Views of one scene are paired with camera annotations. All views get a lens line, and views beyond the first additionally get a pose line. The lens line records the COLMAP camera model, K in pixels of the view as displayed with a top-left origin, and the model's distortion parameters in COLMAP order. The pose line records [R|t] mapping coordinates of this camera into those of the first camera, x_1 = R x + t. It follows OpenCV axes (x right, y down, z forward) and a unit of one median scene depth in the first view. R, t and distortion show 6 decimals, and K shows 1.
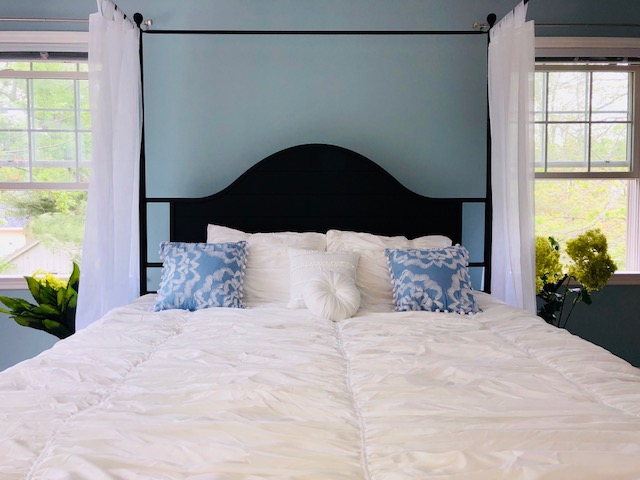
lens RADIAL K [[517.7, 0, 320.0], [0, 517.7, 240.0], [0, 0, 1]] dist [0.043087, -0.082681]
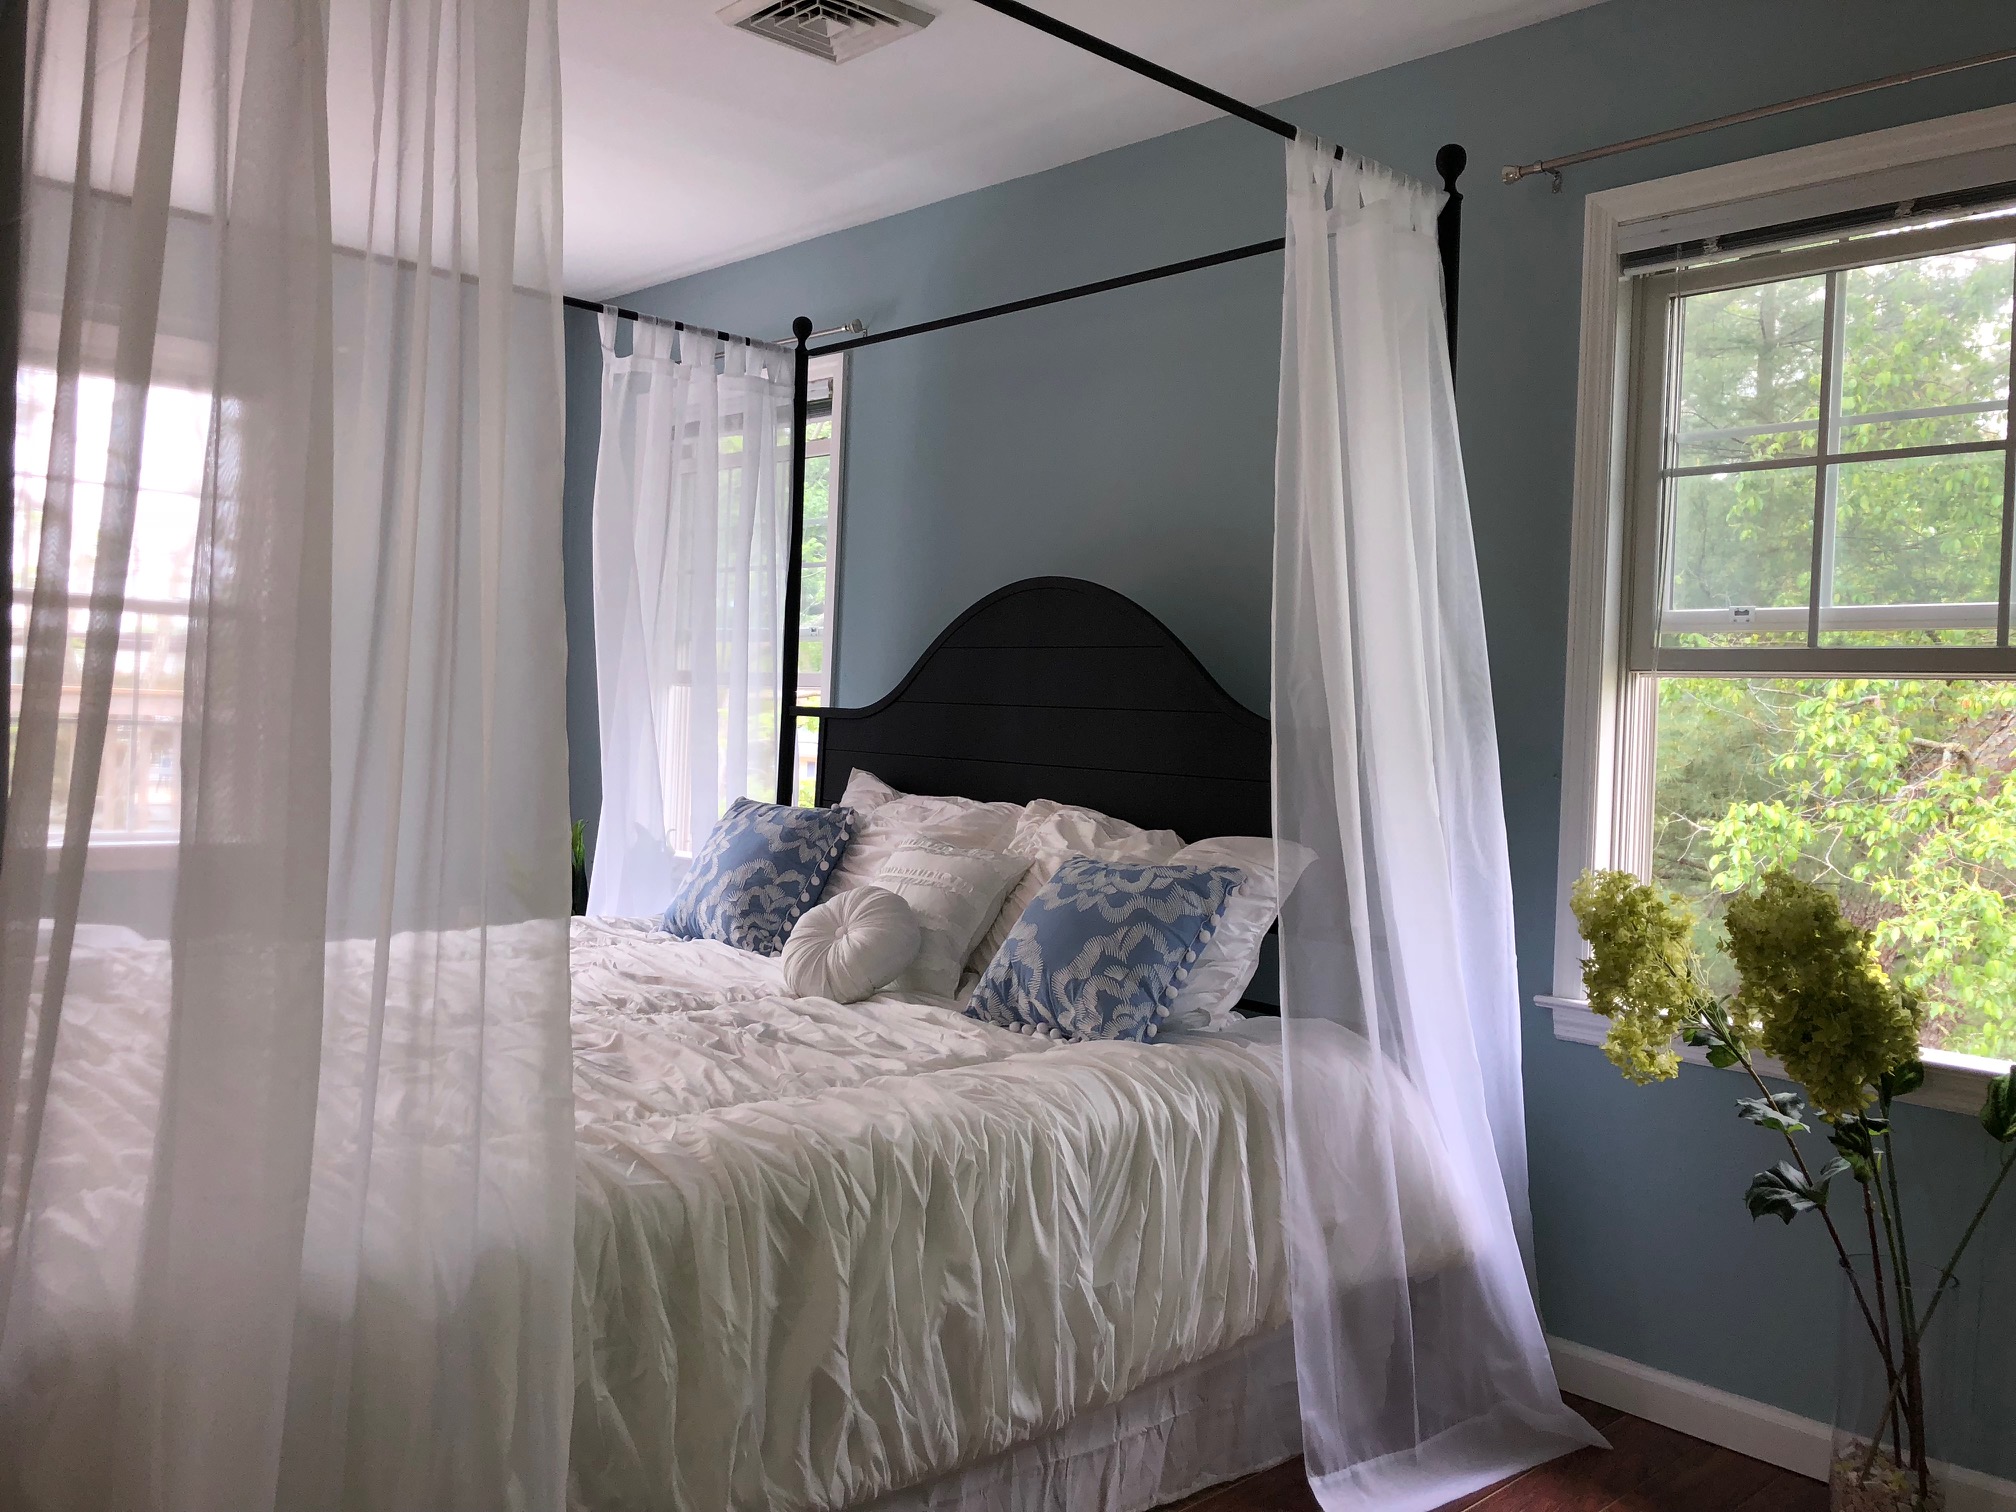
lens RADIAL K [[1630.8, 0, 1008.0], [0, 1630.8, 756.0], [0, 0, 1]] dist [0.043087, -0.082681]
pose [[0.678387, 0.046641, -0.733223, 0.880413], [-0.100813, 0.994453, -0.030015, -0.012975], [0.727755, 0.094280, 0.679326, 0.163825]]
